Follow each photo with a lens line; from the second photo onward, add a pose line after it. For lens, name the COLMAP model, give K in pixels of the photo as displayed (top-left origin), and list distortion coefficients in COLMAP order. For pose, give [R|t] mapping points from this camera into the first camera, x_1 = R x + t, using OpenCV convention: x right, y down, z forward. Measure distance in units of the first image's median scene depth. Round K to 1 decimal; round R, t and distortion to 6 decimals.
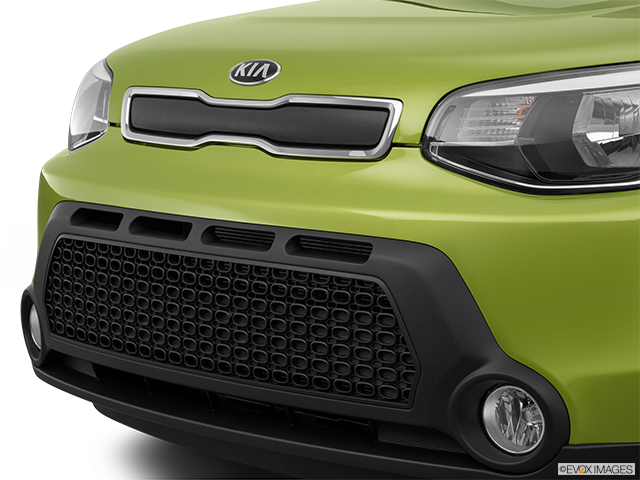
lens RADIAL K [[1655.7, 0, 320.0], [0, 1655.7, 240.0], [0, 0, 1]] dist [0.480894, -0.694015]
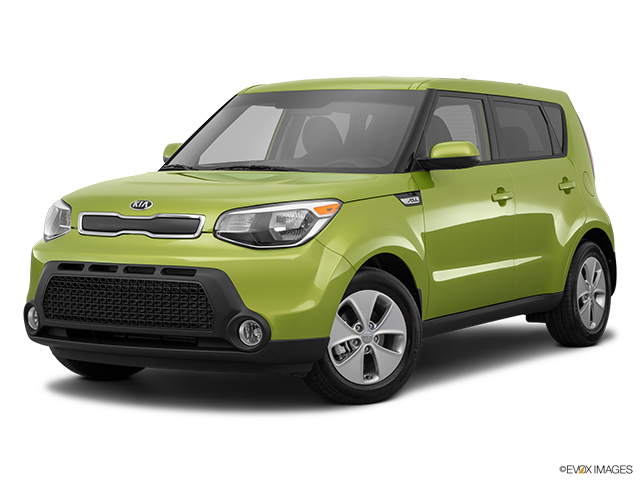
lens RADIAL K [[1562.6, 0, 320.0], [0, 1562.6, 240.0], [0, 0, 1]] dist [0.031774, 0.050731]
pose [[0.978188, -0.006353, 0.207625, -0.281926], [0.023447, 0.996521, -0.079972, 0.153904], [-0.206395, 0.083096, 0.974934, -1.417020]]
